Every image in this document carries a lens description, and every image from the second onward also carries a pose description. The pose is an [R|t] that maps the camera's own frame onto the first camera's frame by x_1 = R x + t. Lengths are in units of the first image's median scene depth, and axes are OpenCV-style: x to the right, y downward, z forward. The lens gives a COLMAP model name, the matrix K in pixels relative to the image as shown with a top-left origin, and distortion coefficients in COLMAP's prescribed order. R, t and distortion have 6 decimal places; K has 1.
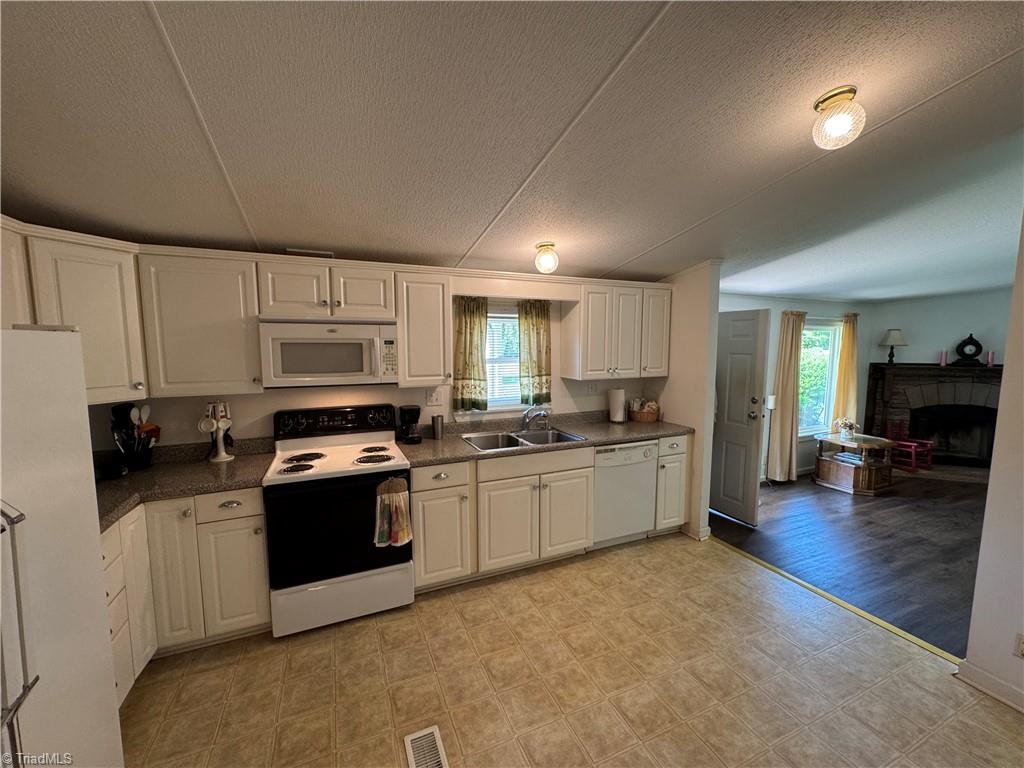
lens RADIAL K [[407.8, 0, 513.3], [0, 407.8, 384.3], [0, 0, 1]] dist [-0.000726, -0.000397]
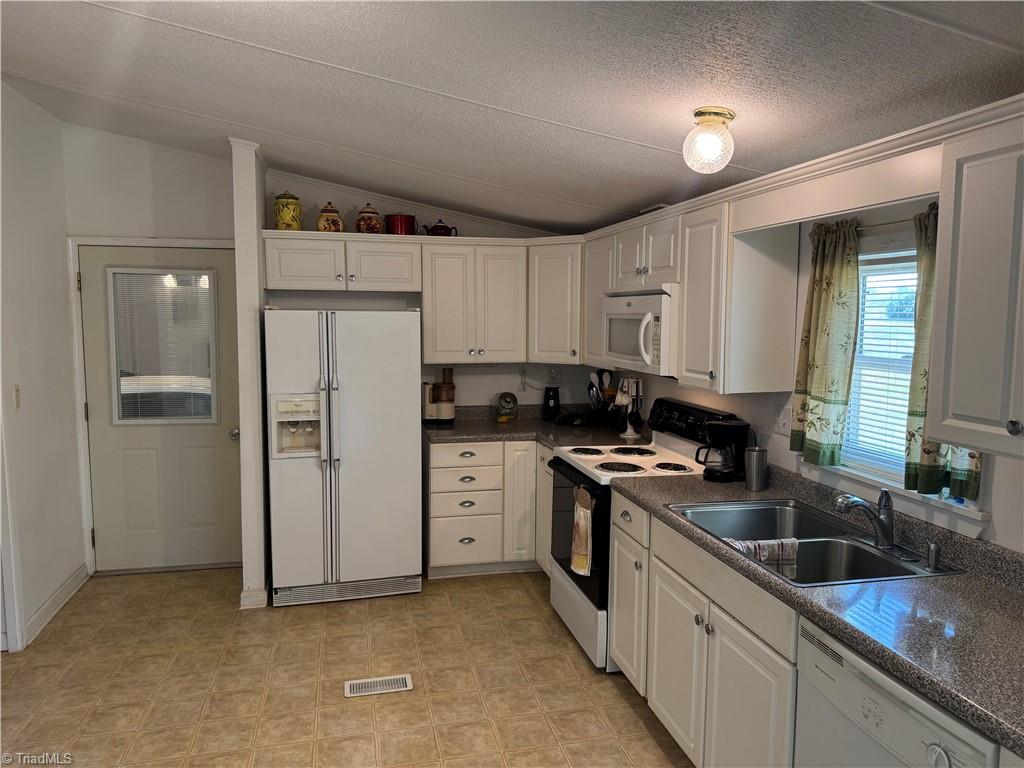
lens RADIAL K [[718.7, 0, 507.1], [0, 718.7, 383.7], [0, 0, 1]] dist [0.064072, -0.078772]
pose [[-0.184659, 0.097489, -0.977956, 0.976662], [-0.101790, 0.987819, 0.117692, -0.108955], [0.977517, 0.121279, -0.172486, 0.955405]]
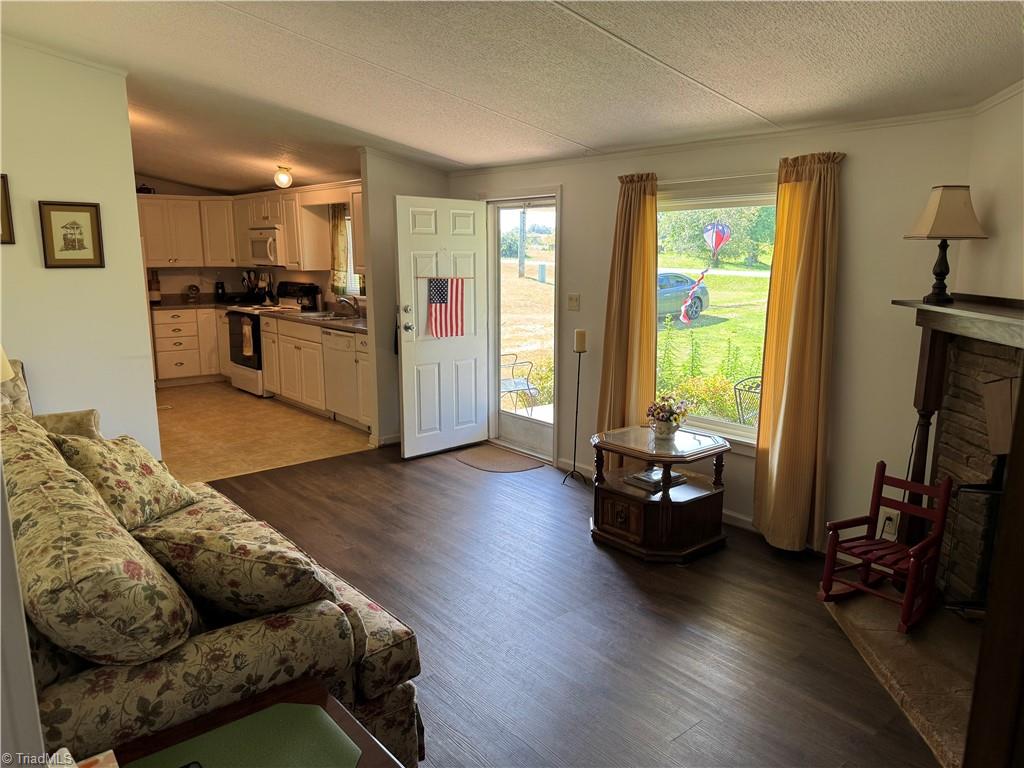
lens RADIAL K [[718.7, 0, 518.5], [0, 718.7, 383.5], [0, 0, 1]] dist [0.064072, -0.078772]
pose [[0.304802, 0.176598, -0.935900, 2.739542], [-0.097315, 0.983291, 0.153847, -0.078418], [0.947431, 0.044184, 0.316895, 1.012136]]
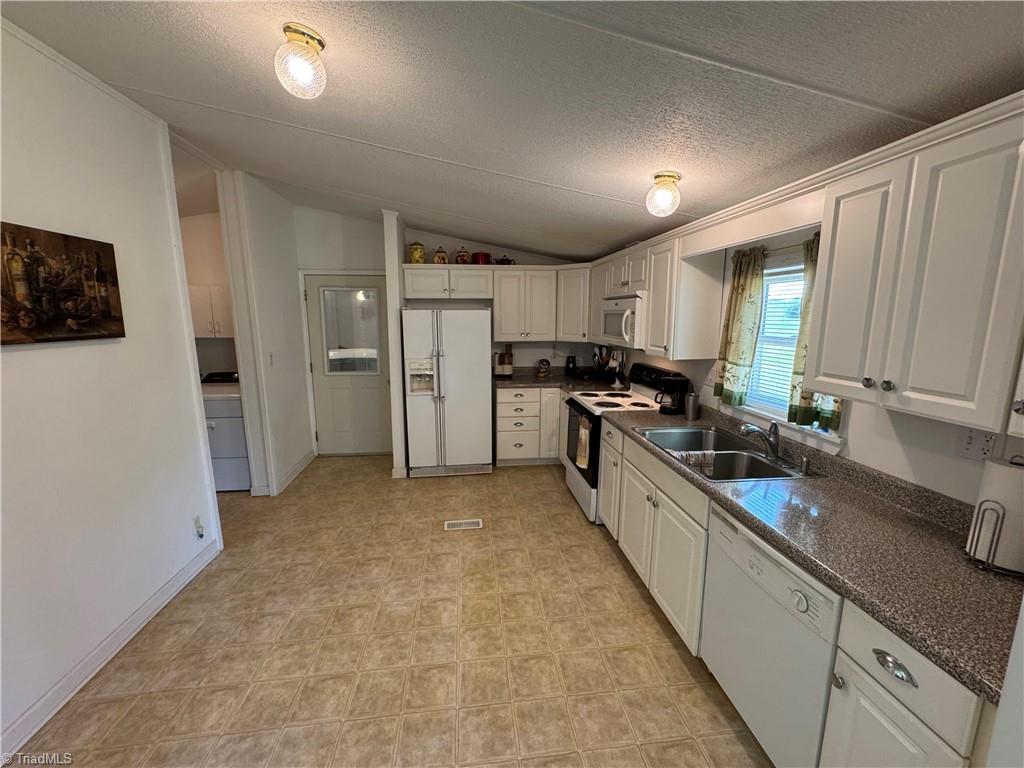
lens RADIAL K [[407.8, 0, 508.7], [0, 407.8, 382.1], [0, 0, 1]] dist [-0.000726, -0.000397]
pose [[-0.294524, 0.158717, -0.942372, 0.902402], [-0.094055, 0.976510, 0.193862, -0.100065], [0.951004, 0.145732, -0.272678, 0.989106]]
